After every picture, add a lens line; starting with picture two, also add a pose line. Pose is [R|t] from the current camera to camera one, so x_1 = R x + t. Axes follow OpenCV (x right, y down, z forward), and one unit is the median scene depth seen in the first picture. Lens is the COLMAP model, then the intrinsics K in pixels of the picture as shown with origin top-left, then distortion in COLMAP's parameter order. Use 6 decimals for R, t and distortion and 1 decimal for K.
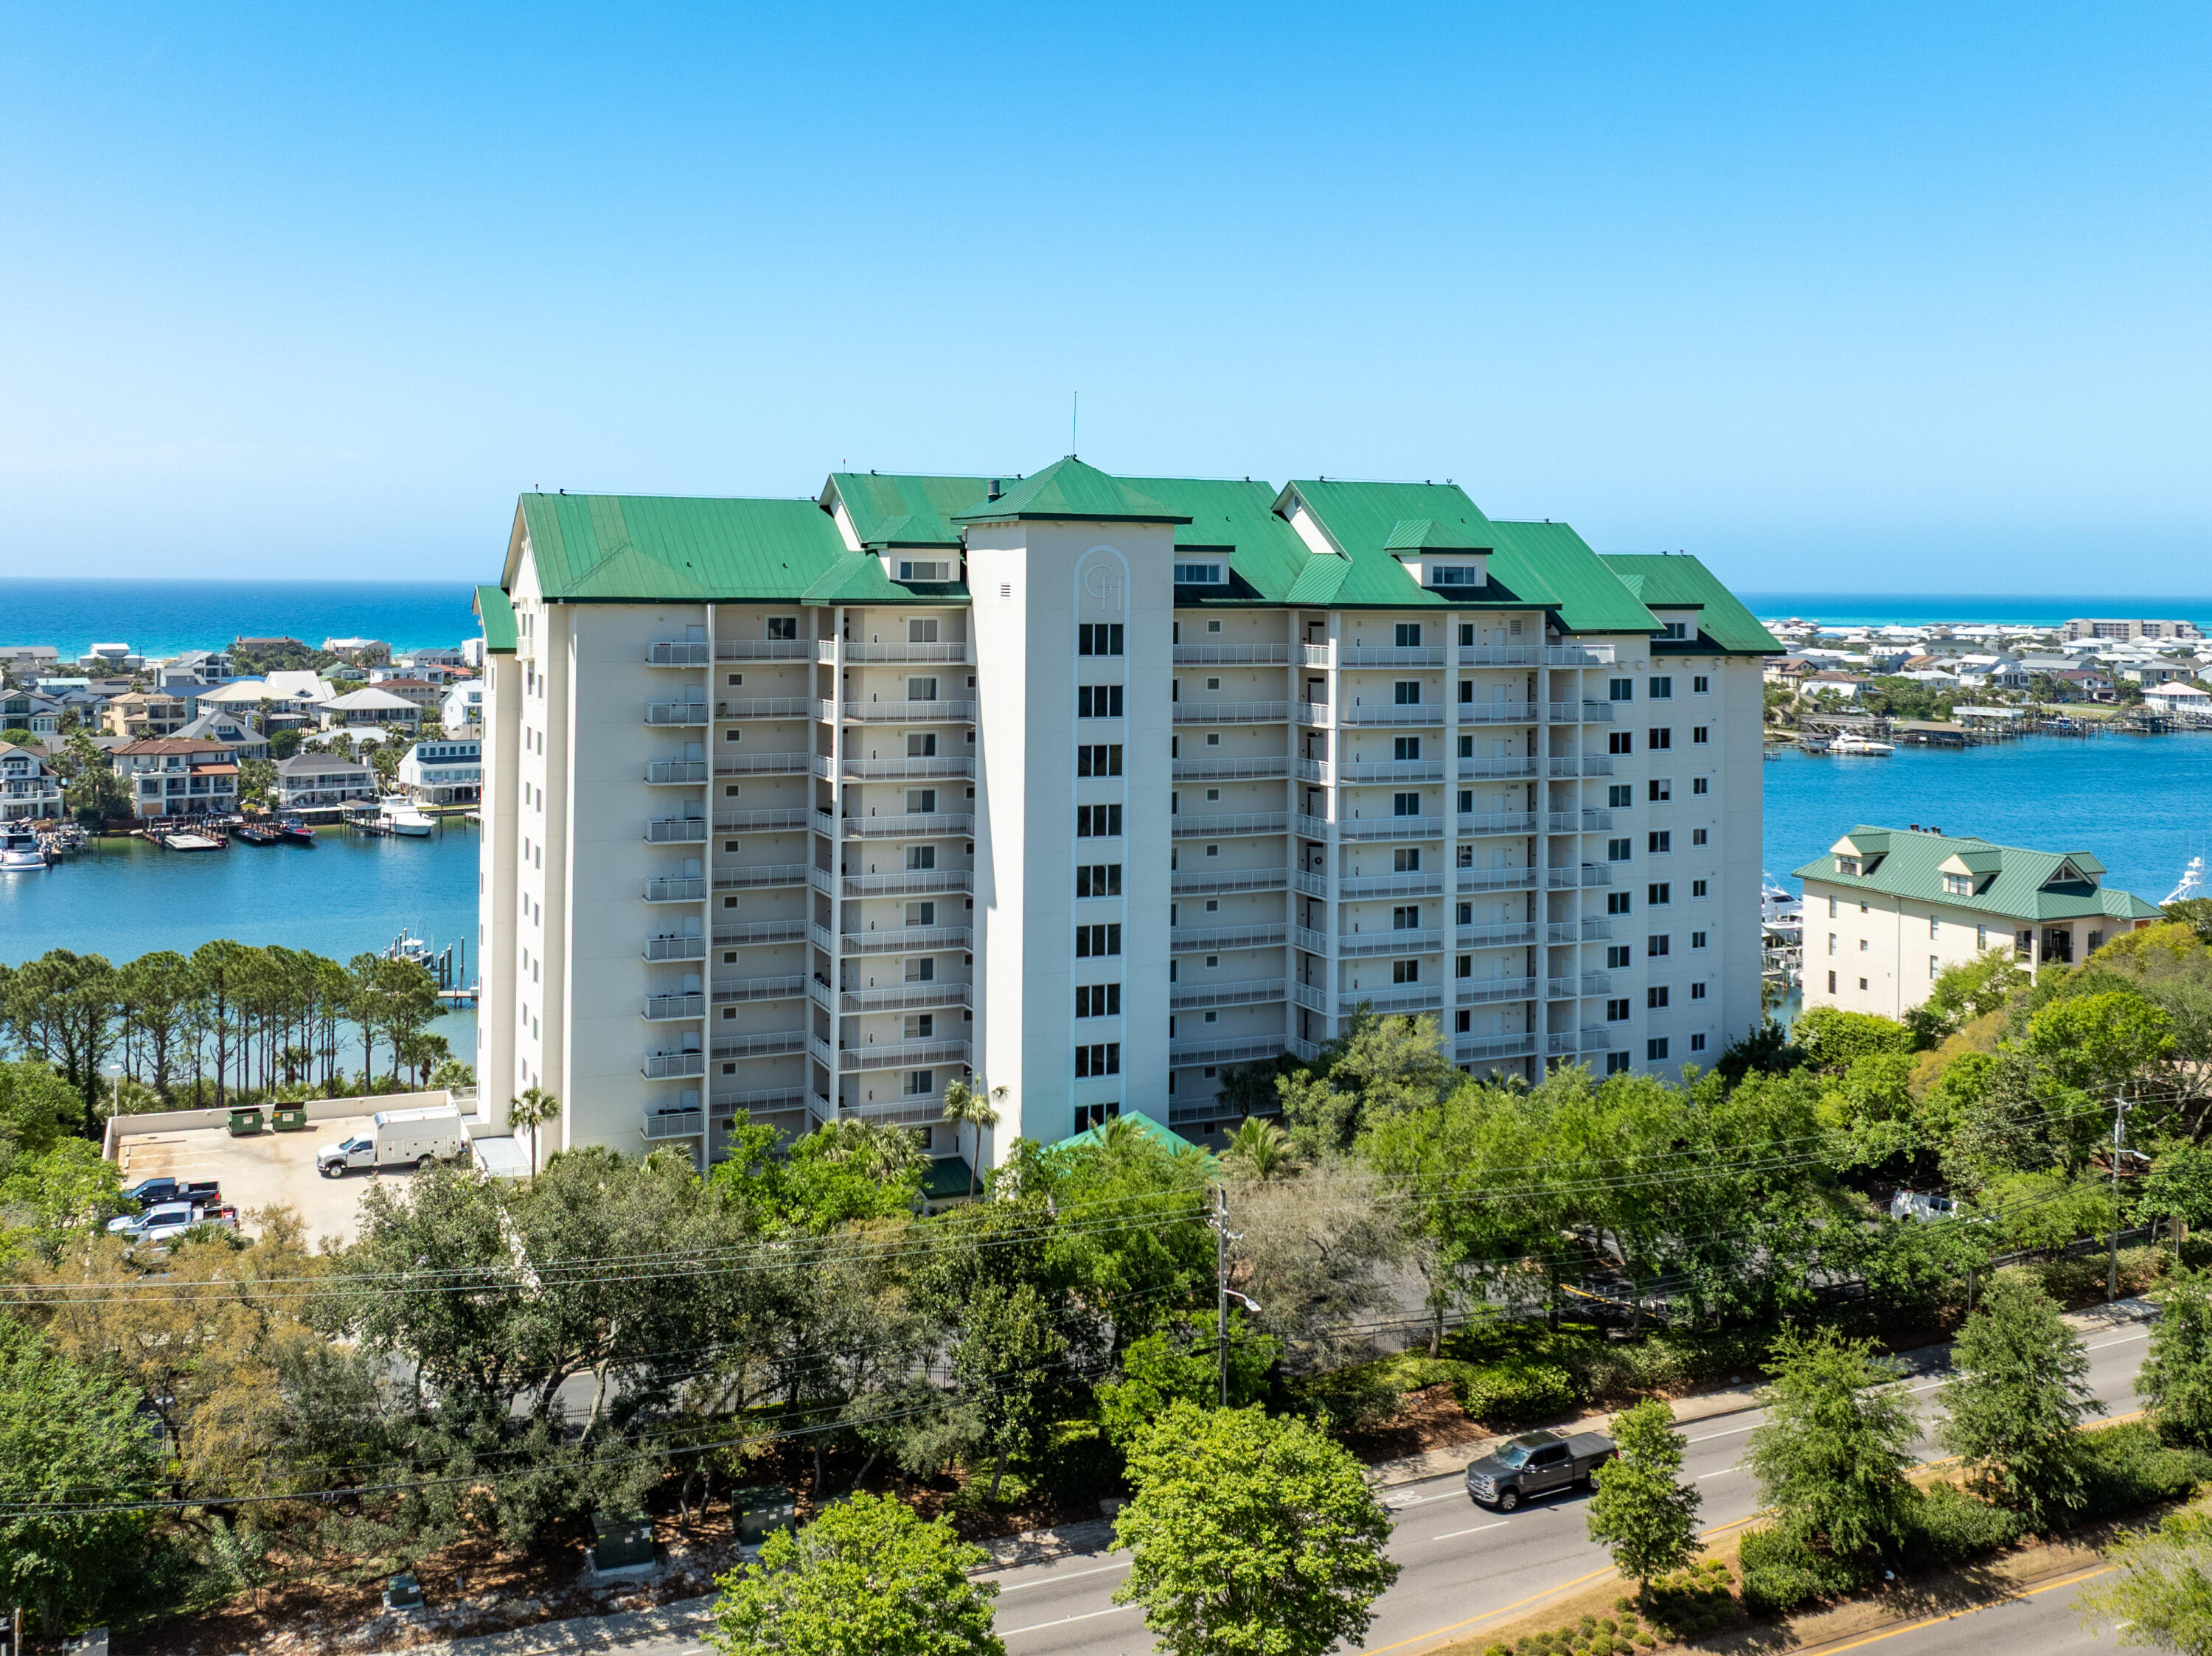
lens RADIAL K [[2101.6, 0, 1155.8], [0, 2101.6, 539.2], [0, 0, 1]] dist [-0.040952, -0.004086]
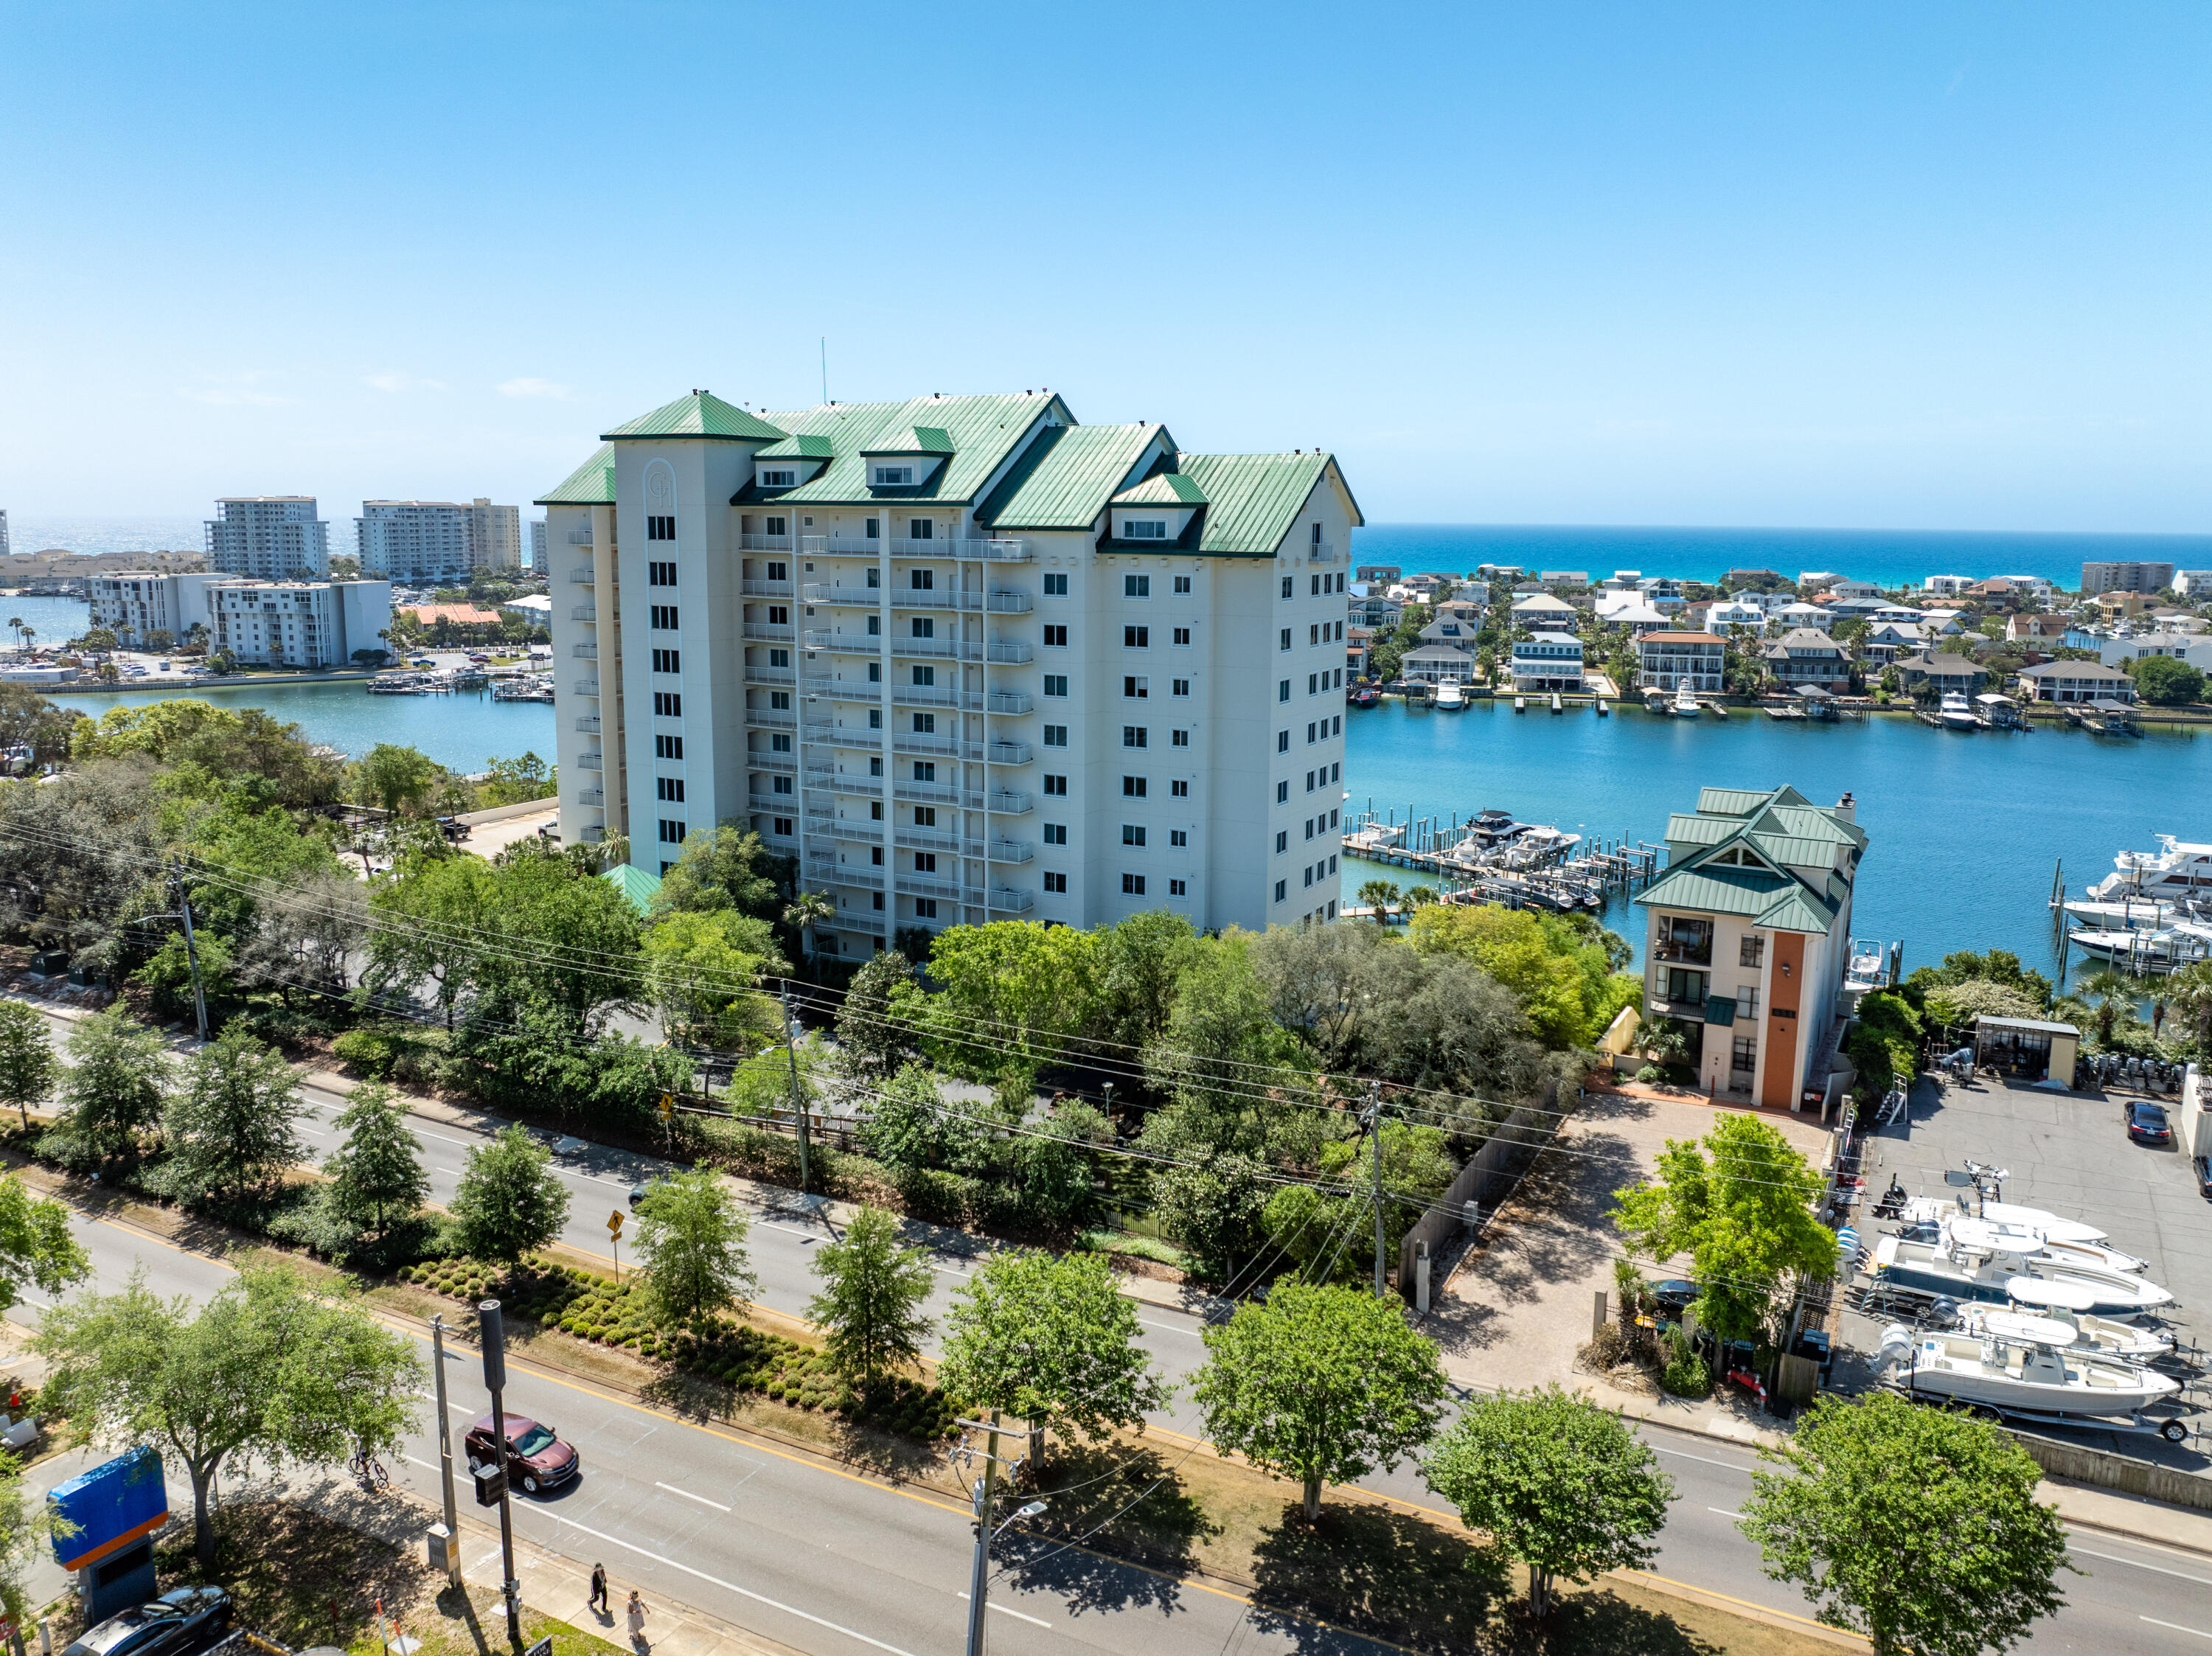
lens RADIAL K [[1626.6, 0, 1130.1], [0, 1626.6, 821.1], [0, 0, 1]] dist [-0.007299, -0.044036]
pose [[0.598165, 0.144115, -0.788308, 0.931630], [0.011325, 0.982078, 0.188133, 0.036577], [0.801293, -0.121462, 0.585812, 0.556712]]
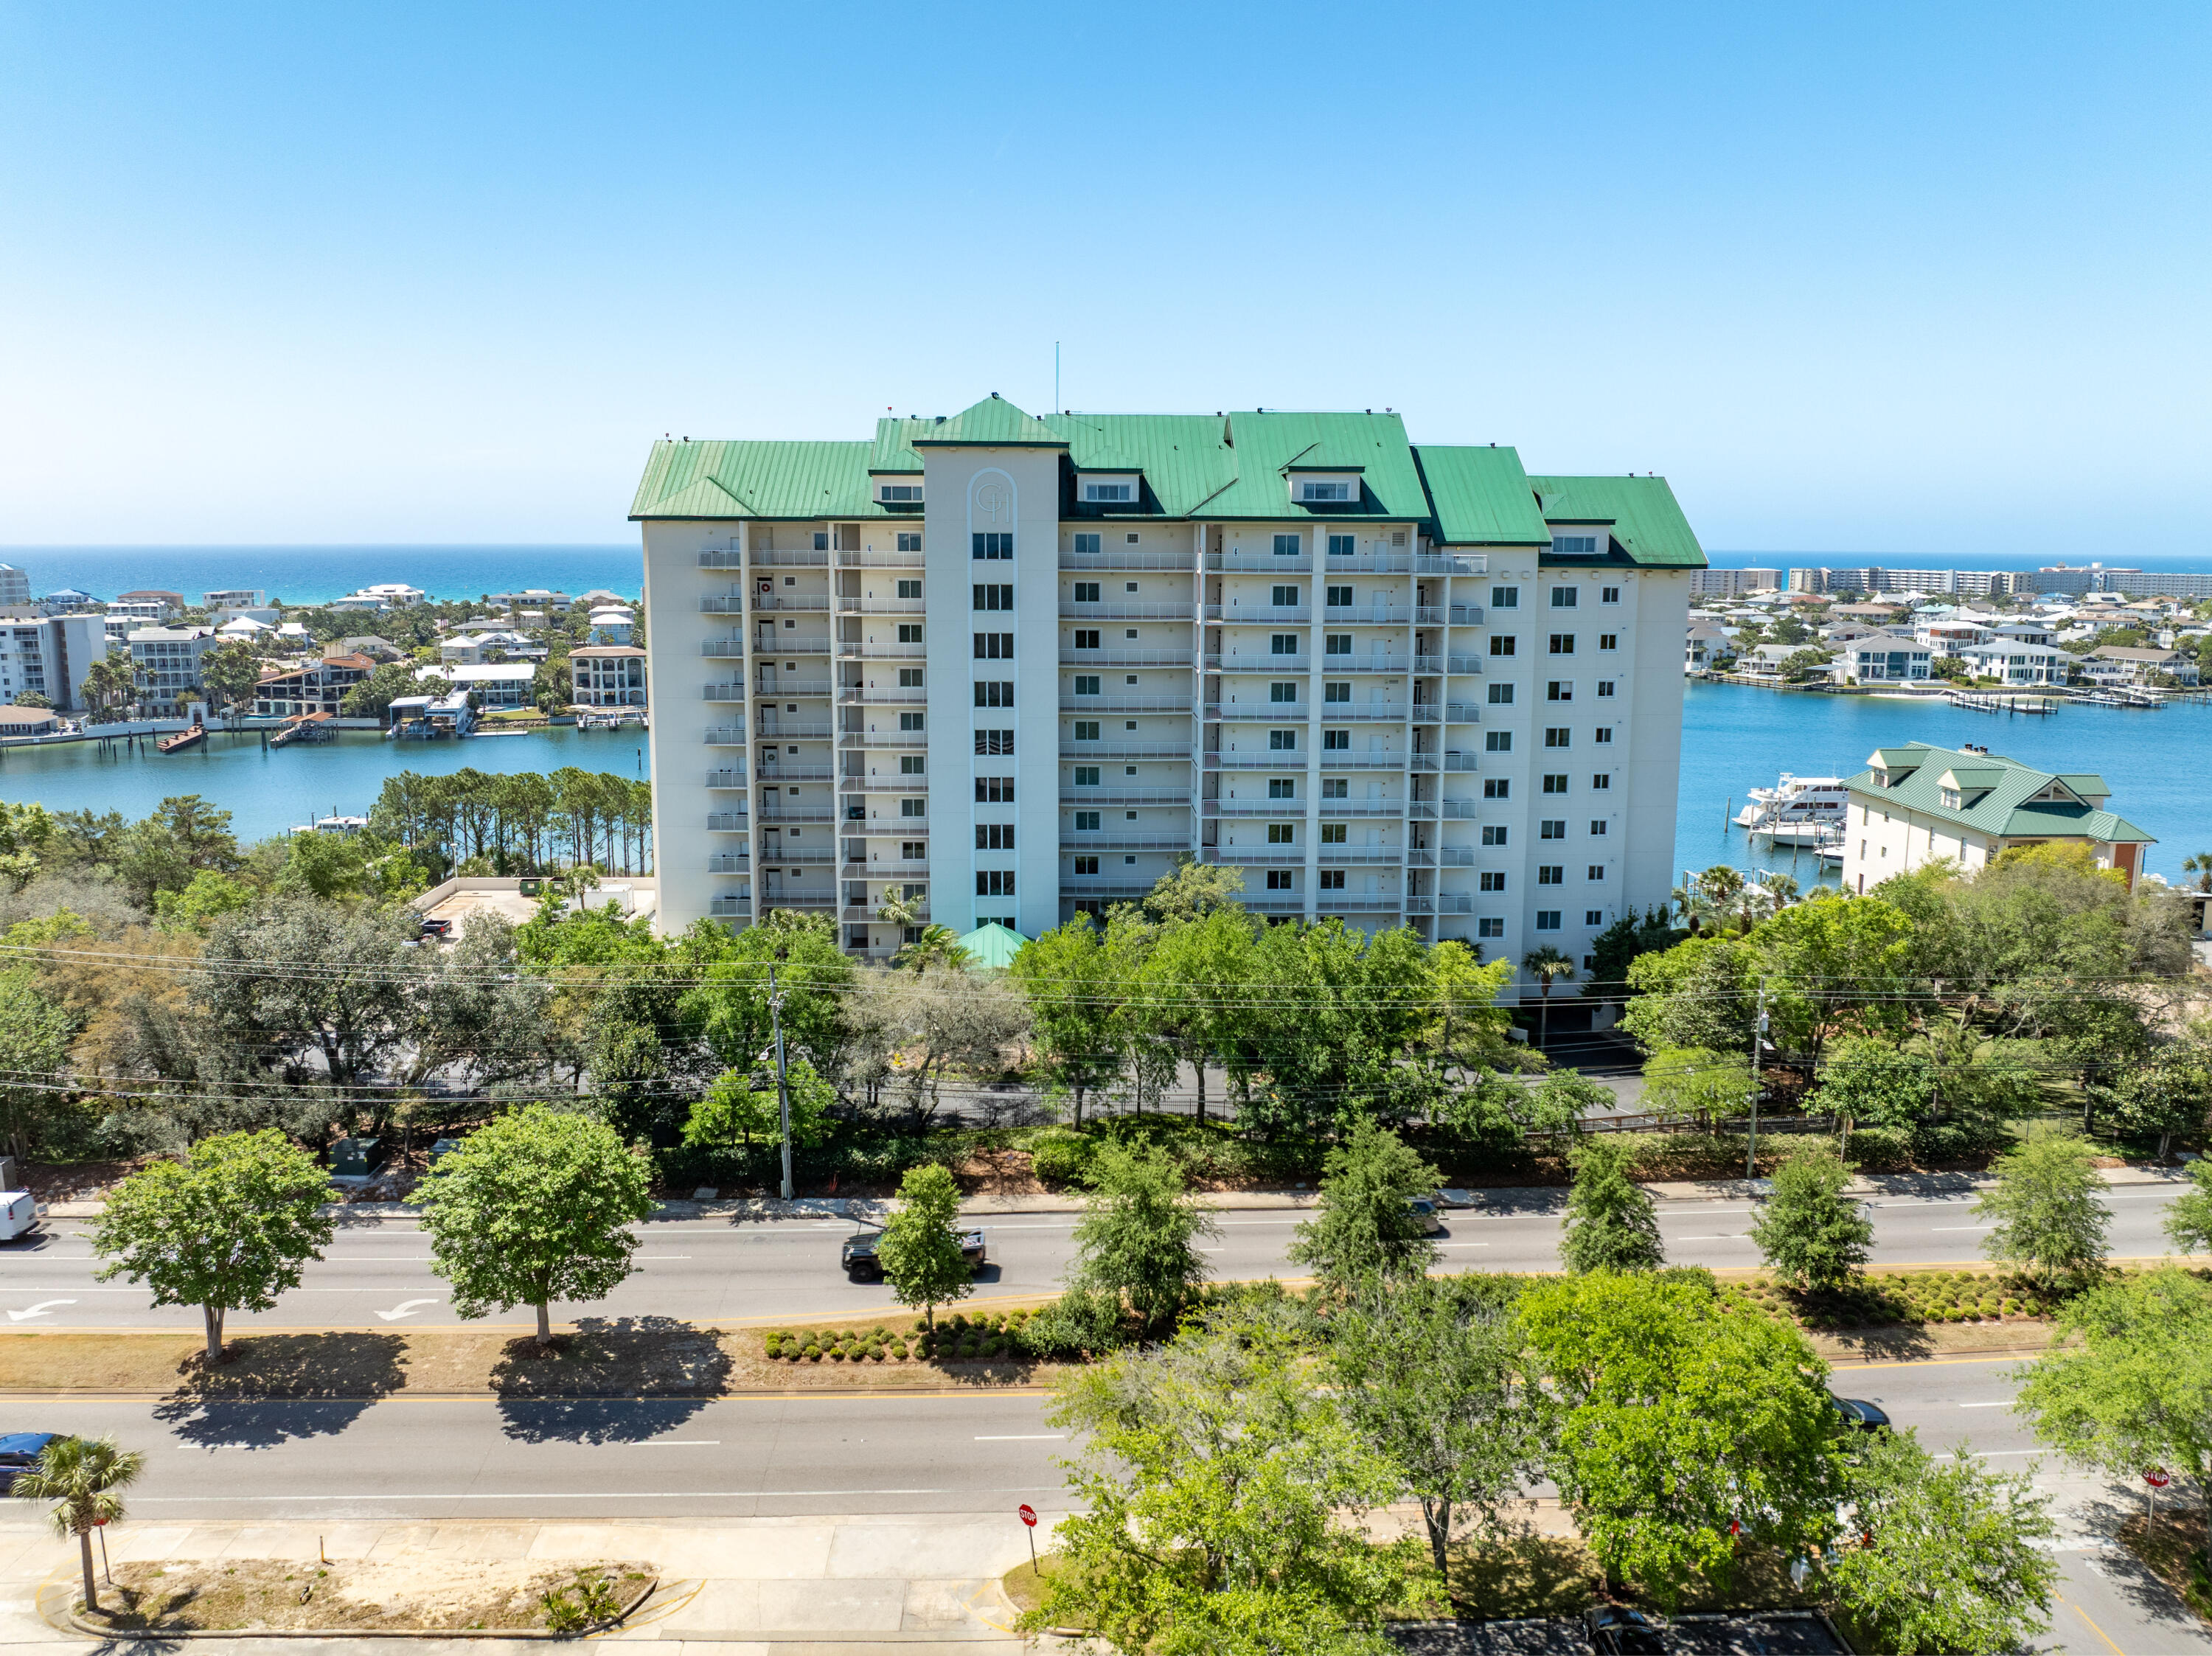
lens RADIAL K [[1626.6, 0, 1130.1], [0, 1626.6, 821.1], [0, 0, 1]] dist [-0.007299, -0.044036]
pose [[0.924759, 0.060592, -0.375700, 0.379388], [0.010232, 0.982927, 0.183710, 0.029514], [0.380417, -0.173731, 0.908350, 0.134263]]
